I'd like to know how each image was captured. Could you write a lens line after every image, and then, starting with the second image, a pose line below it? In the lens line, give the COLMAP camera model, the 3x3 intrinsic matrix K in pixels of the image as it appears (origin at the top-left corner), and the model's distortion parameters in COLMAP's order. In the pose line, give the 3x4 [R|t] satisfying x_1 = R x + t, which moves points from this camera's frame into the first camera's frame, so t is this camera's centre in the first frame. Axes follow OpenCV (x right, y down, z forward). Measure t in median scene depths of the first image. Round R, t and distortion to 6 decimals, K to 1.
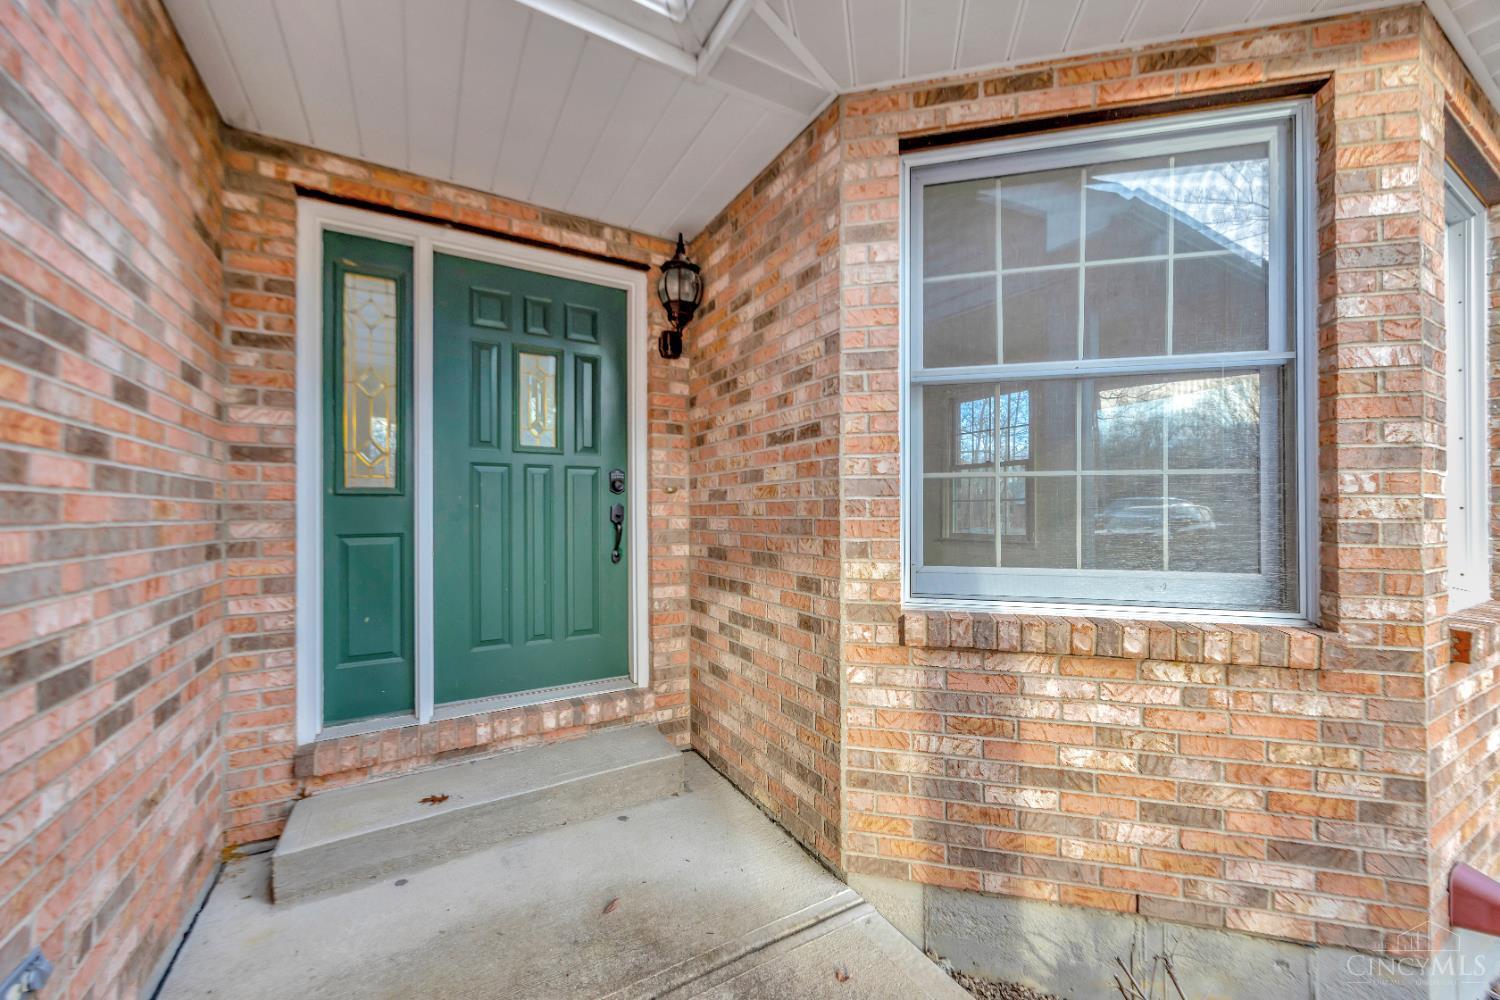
lens RADIAL K [[585.3, 0, 738.4], [0, 585.3, 514.3], [0, 0, 1]] dist [0.000199, -0.000075]
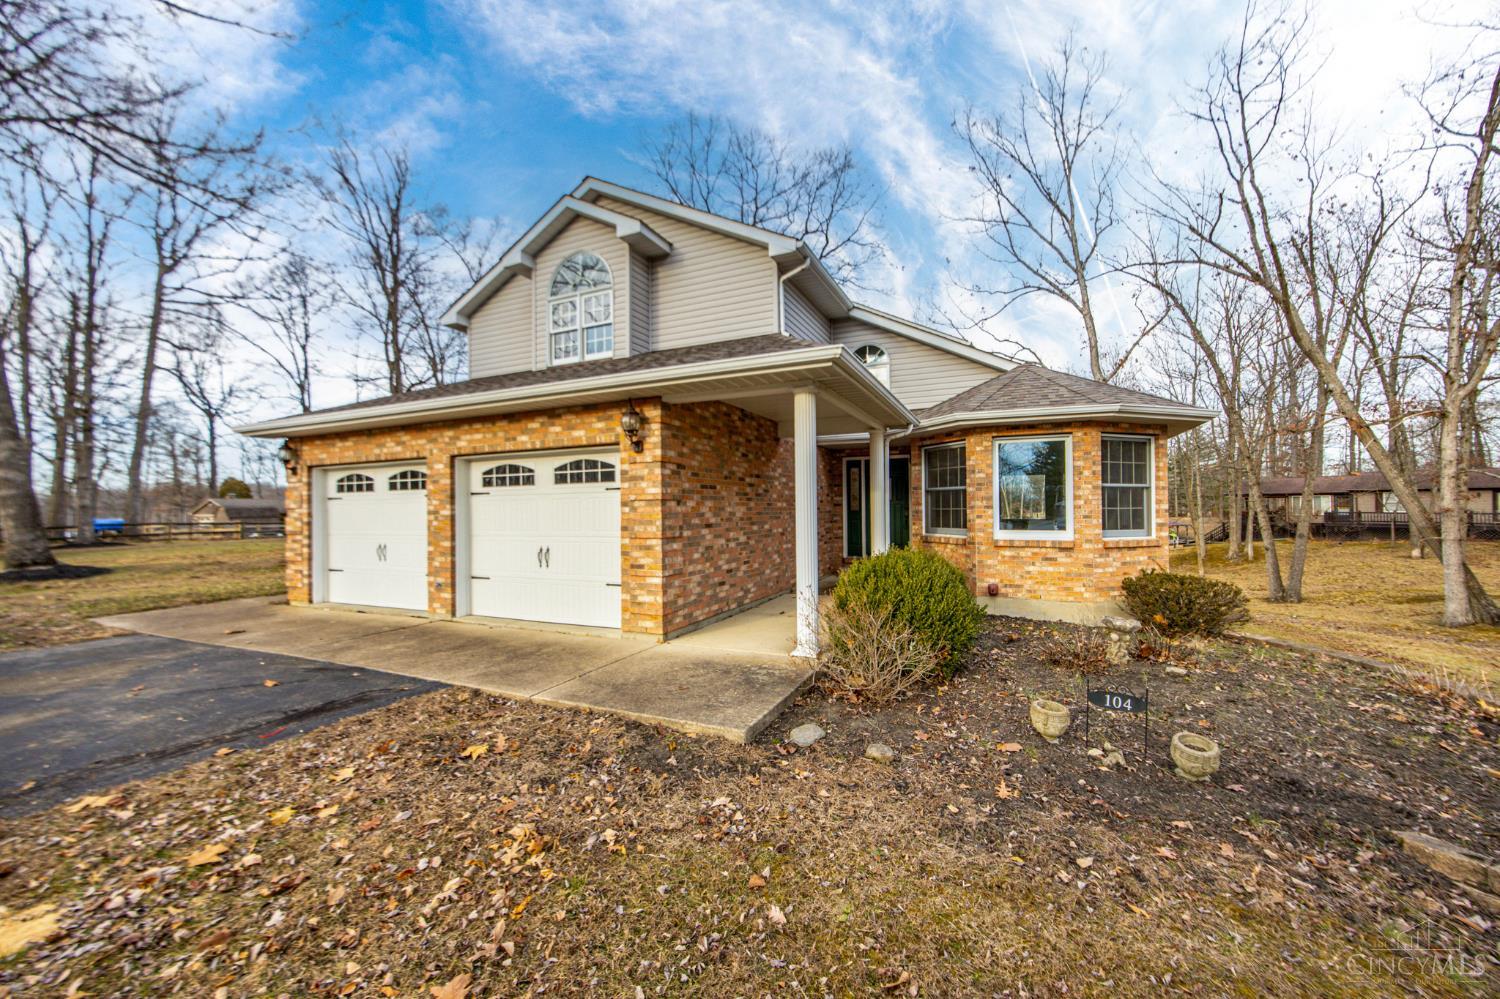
lens RADIAL K [[585.3, 0, 738.4], [0, 585.3, 513.8], [0, 0, 1]] dist [0.000199, -0.000075]
pose [[0.558916, 0.003912, -0.829215, 3.377034], [0.006359, 0.999939, 0.009003, -0.074166], [0.829200, -0.010305, 0.558857, -2.998694]]
